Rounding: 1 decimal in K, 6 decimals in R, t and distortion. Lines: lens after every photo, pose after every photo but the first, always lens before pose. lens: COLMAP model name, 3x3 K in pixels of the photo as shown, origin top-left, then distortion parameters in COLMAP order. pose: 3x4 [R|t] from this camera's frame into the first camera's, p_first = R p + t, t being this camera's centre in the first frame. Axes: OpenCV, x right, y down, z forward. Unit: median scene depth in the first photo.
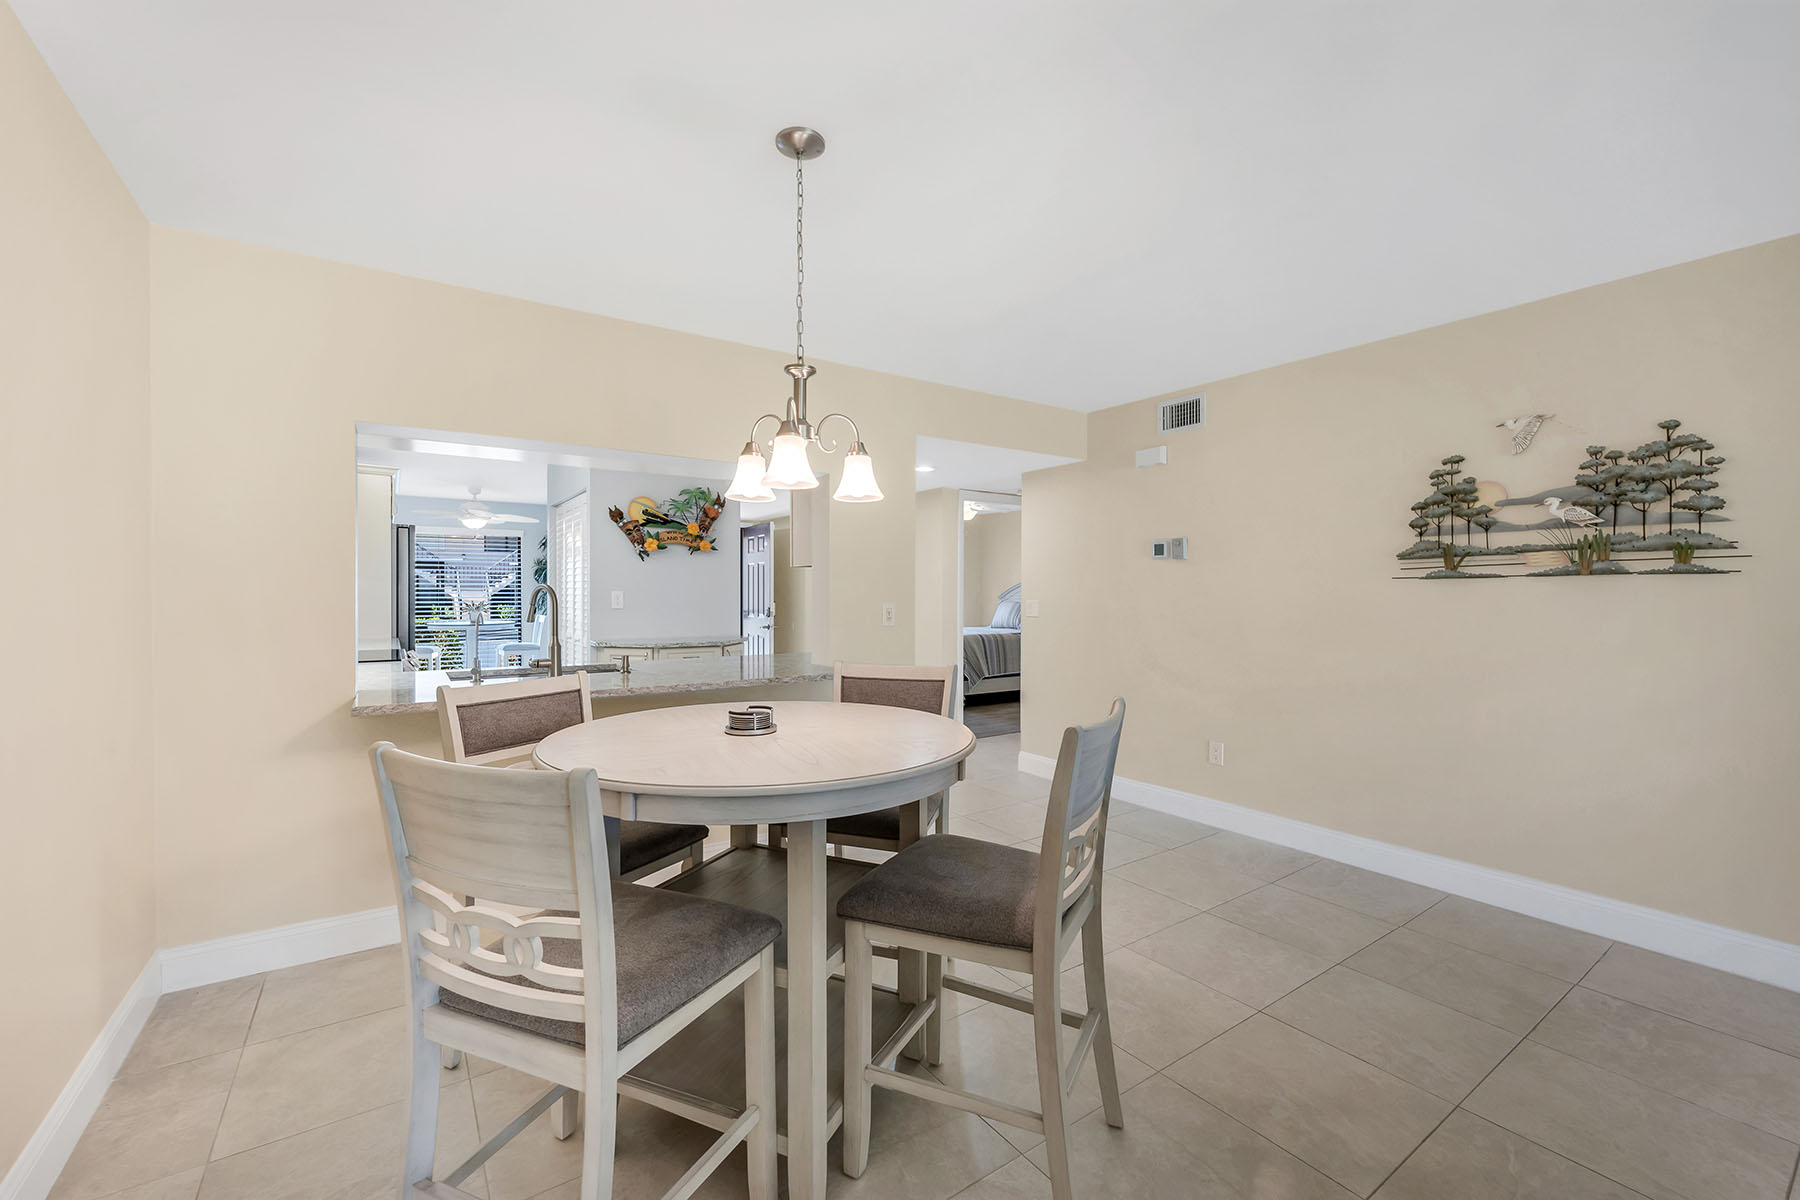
lens RADIAL K [[731.5, 0, 900.5], [0, 731.5, 602.8], [0, 0, 1]] dist [0.000900, -0.000980]
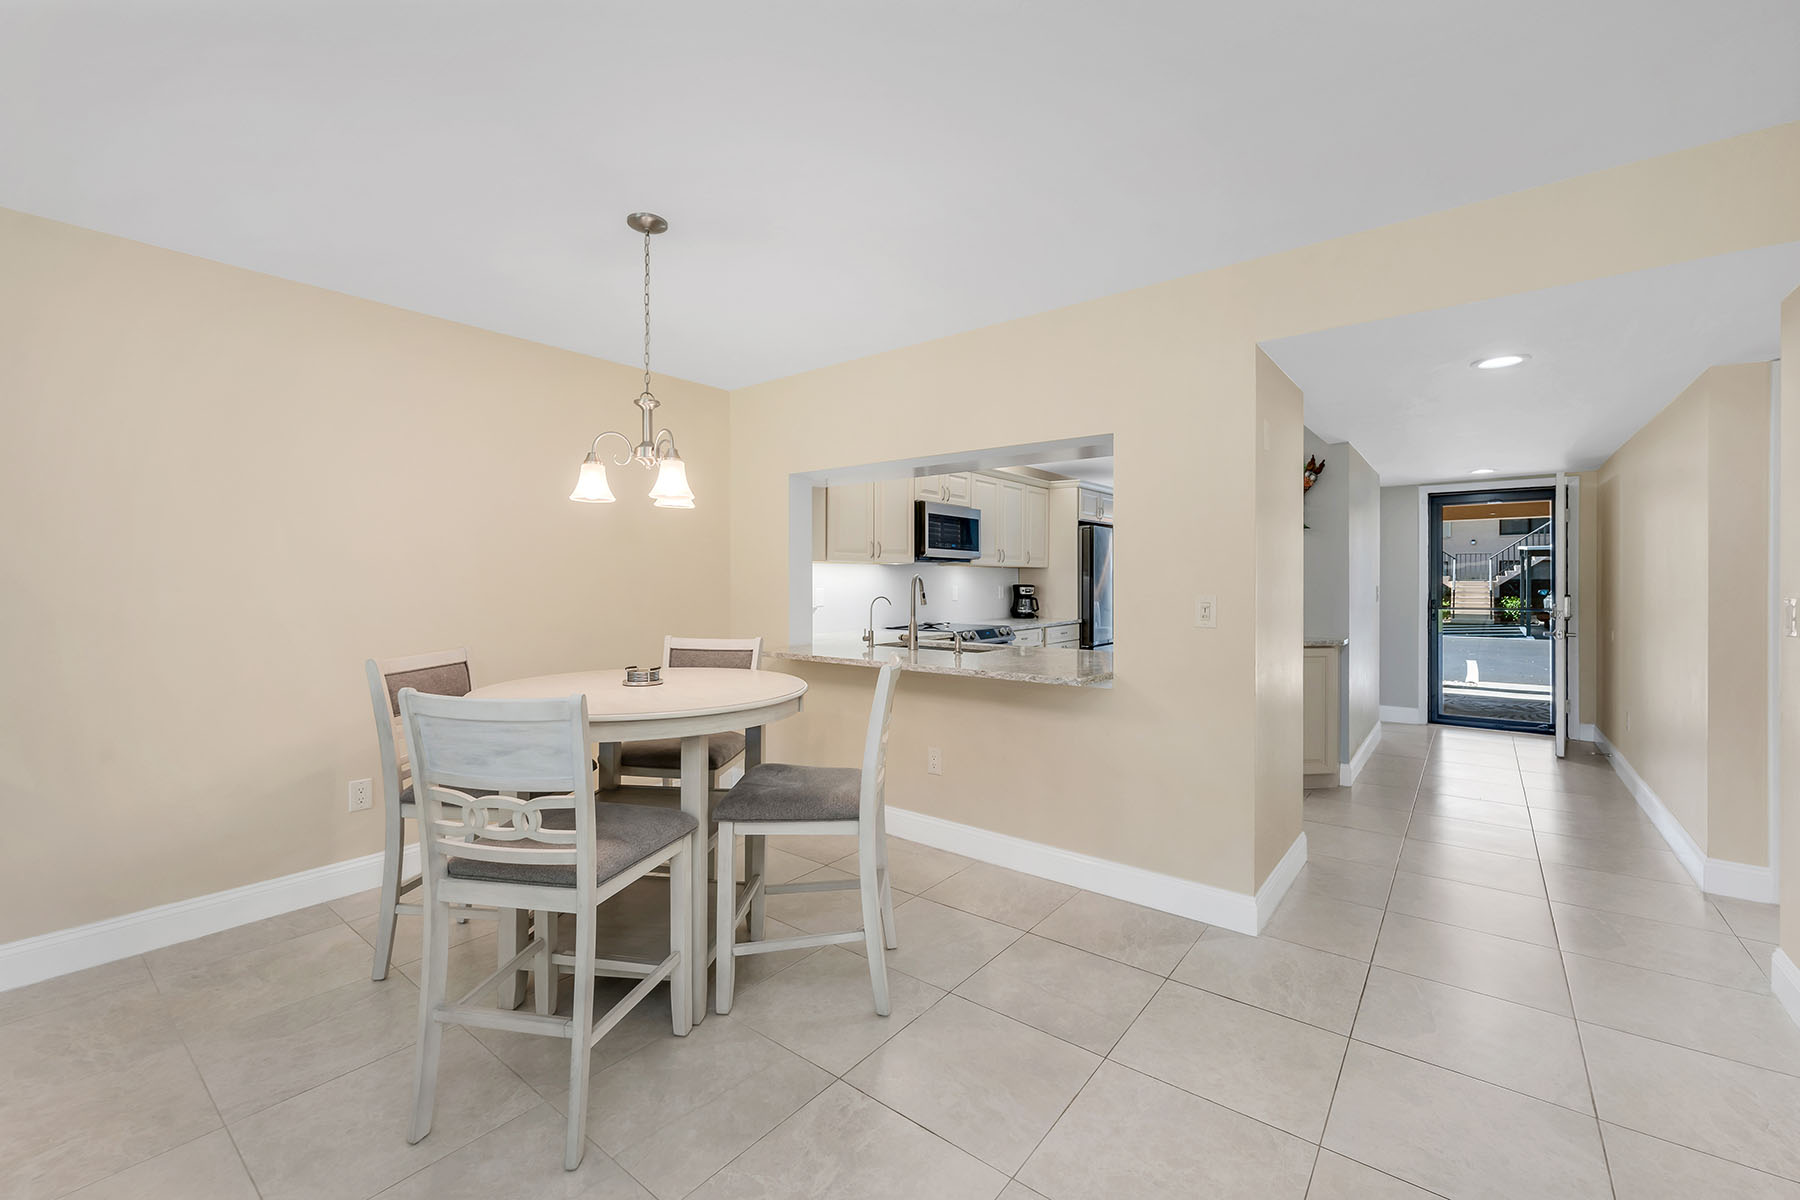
lens RADIAL K [[721.9, 0, 904.4], [0, 721.9, 589.0], [0, 0, 1]] dist [-0.002680, 0.001539]
pose [[0.290619, 0.009476, -0.956792, 0.390437], [-0.014595, 0.999879, 0.005470, -0.003952], [0.956727, 0.012375, 0.290722, 0.366851]]
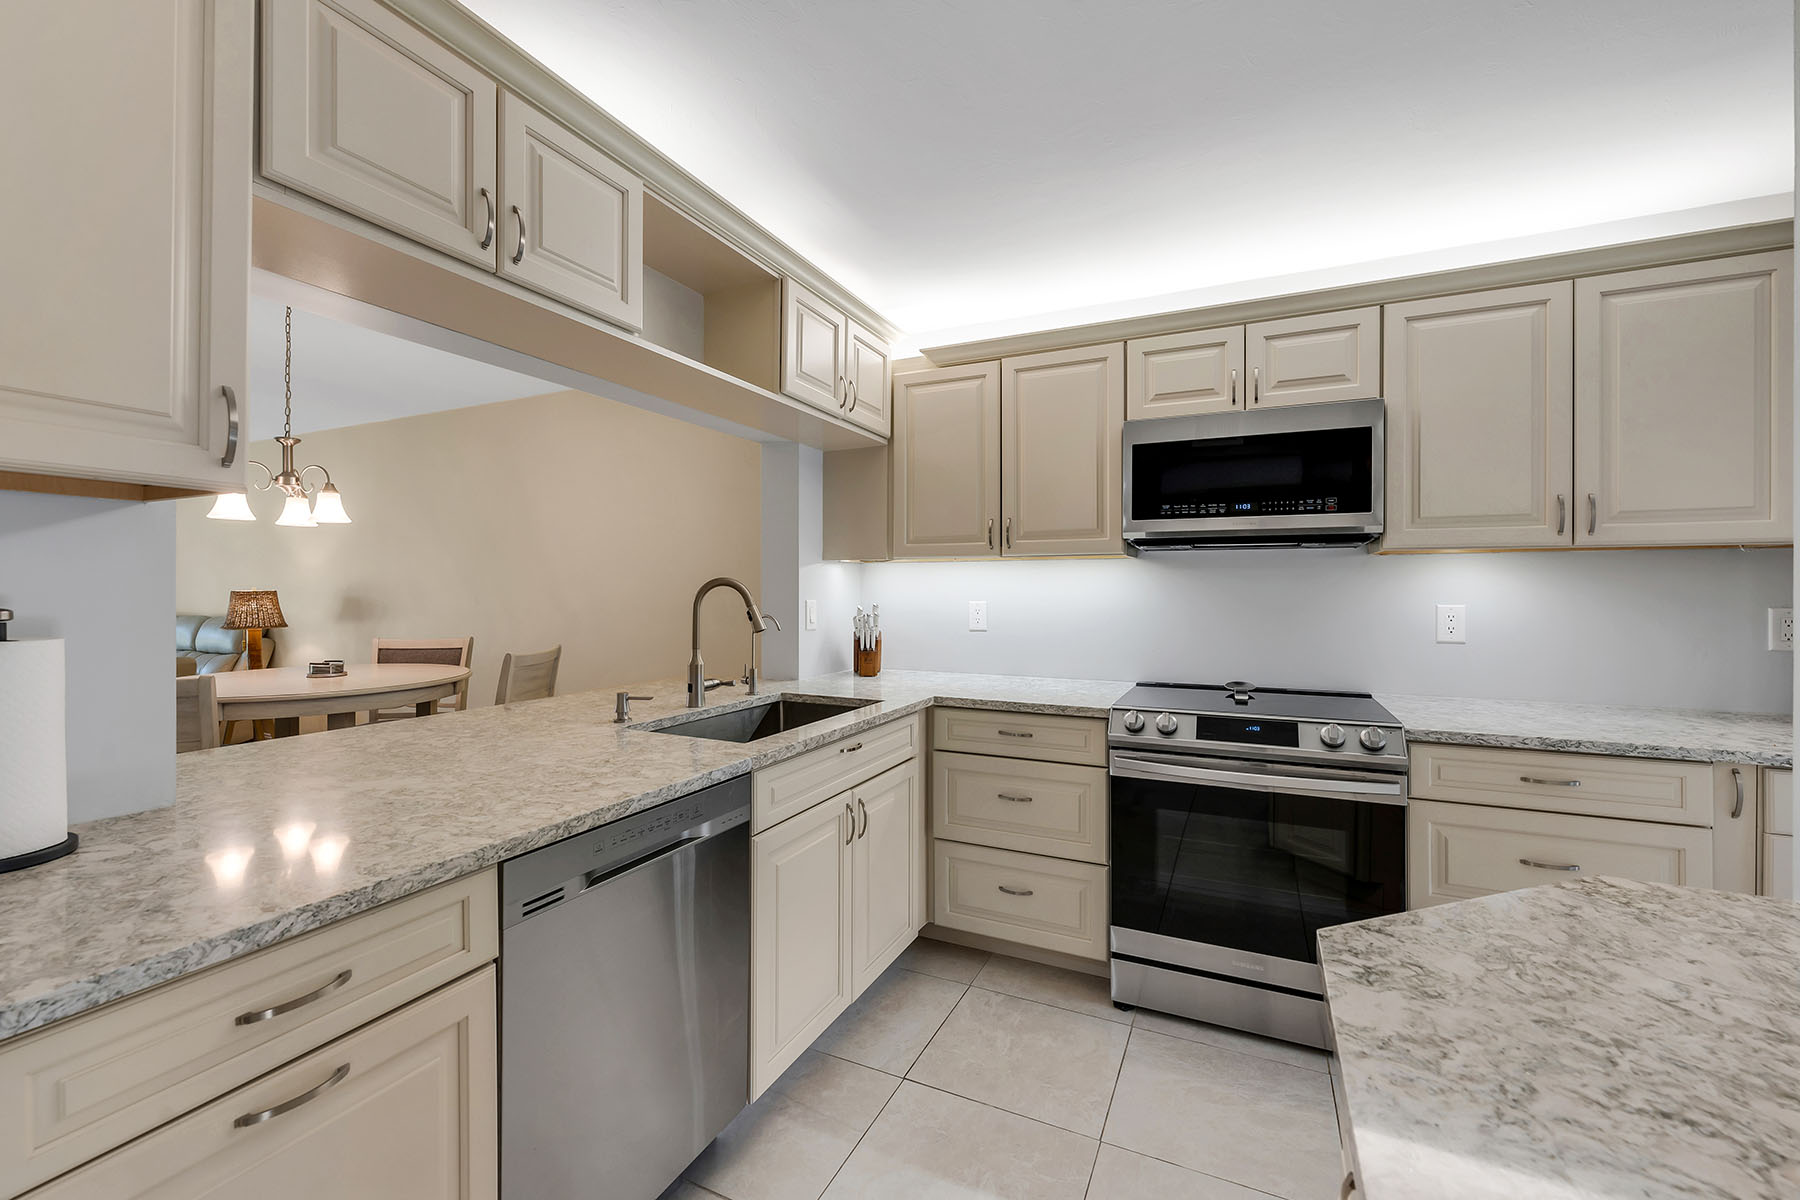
lens RADIAL K [[731.5, 0, 891.9], [0, 731.5, 589.2], [0, 0, 1]] dist [0.000900, -0.000980]
pose [[-0.869774, -0.002998, -0.493441, -0.164377], [-0.011760, 0.999823, 0.014655, -0.015210], [0.493310, 0.018549, -0.869656, 0.992728]]
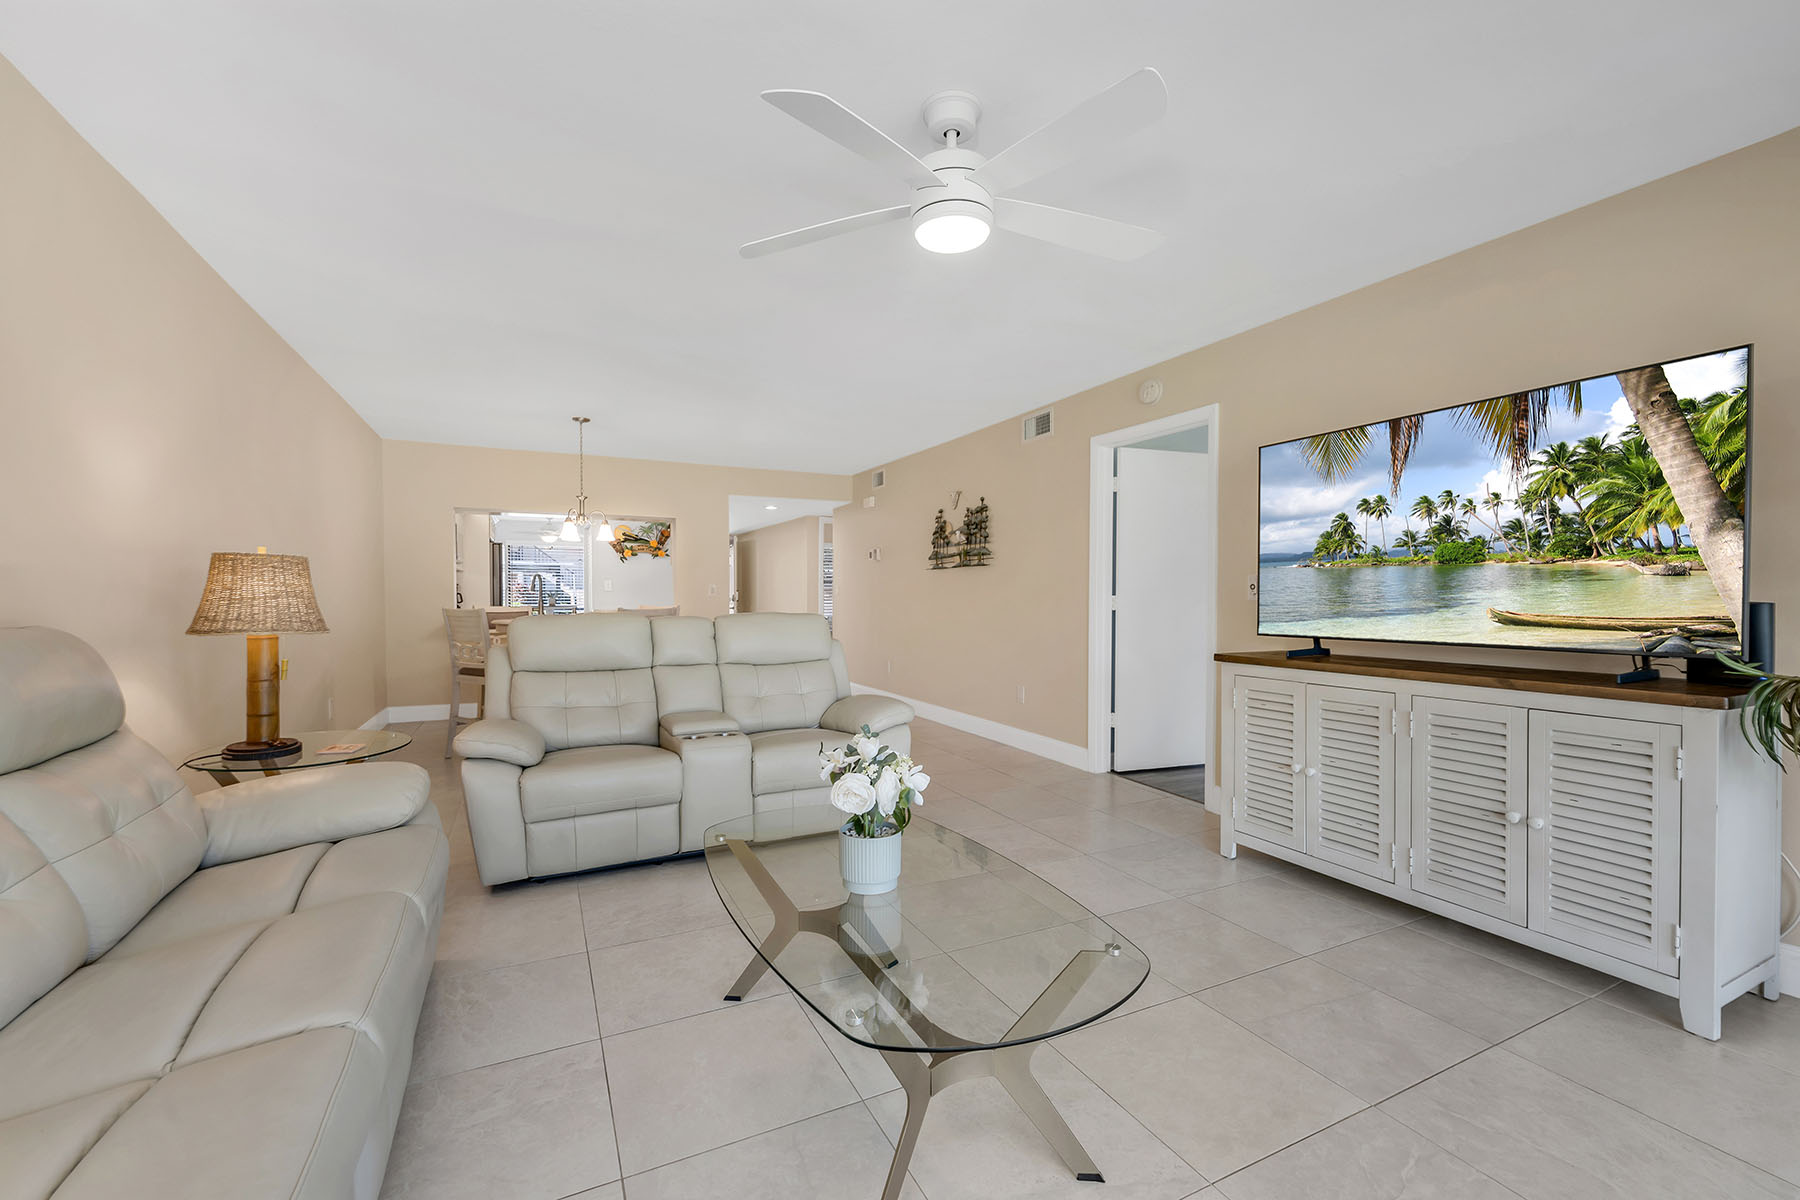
lens RADIAL K [[721.9, 0, 901.2], [0, 721.9, 634.0], [0, 0, 1]] dist [-0.002680, 0.001539]
pose [[0.990459, 0.011271, -0.137346, 0.509721], [-0.006063, 0.999249, 0.038280, 0.038837], [0.137675, -0.037082, 0.989783, -0.563148]]
